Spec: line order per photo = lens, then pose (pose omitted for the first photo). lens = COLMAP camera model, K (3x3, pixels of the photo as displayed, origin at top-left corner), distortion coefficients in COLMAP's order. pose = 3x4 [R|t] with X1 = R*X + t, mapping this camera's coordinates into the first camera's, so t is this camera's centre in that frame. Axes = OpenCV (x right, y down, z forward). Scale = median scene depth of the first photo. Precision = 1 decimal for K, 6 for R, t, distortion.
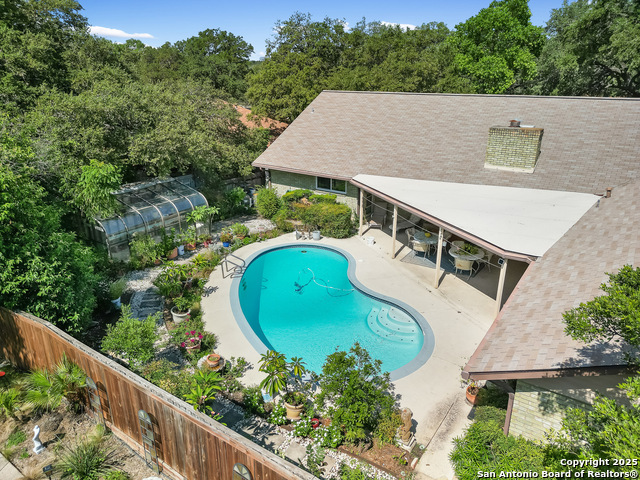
lens RADIAL K [[460.0, 0, 320.0], [0, 460.0, 240.0], [0, 0, 1]] dist [0.077426, -0.066611]
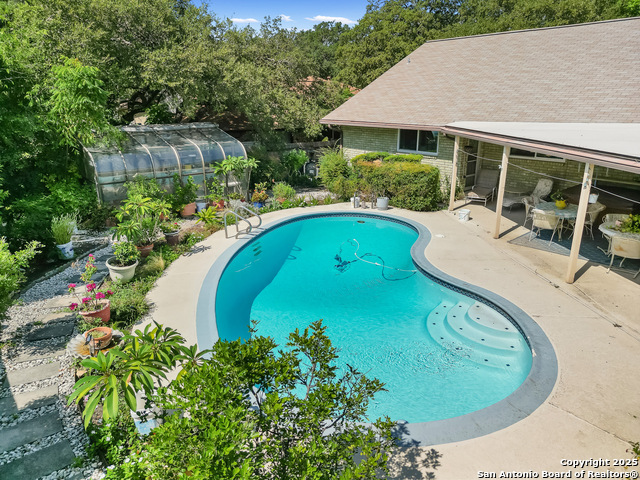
lens RADIAL K [[460.0, 0, 320.0], [0, 460.0, 240.0], [0, 0, 1]] dist [0.077426, -0.066611]
pose [[0.964879, 0.081204, -0.249831, 0.082461], [-0.093751, 0.994842, -0.038720, 0.084867], [0.245398, 0.060782, 0.967515, 0.318746]]
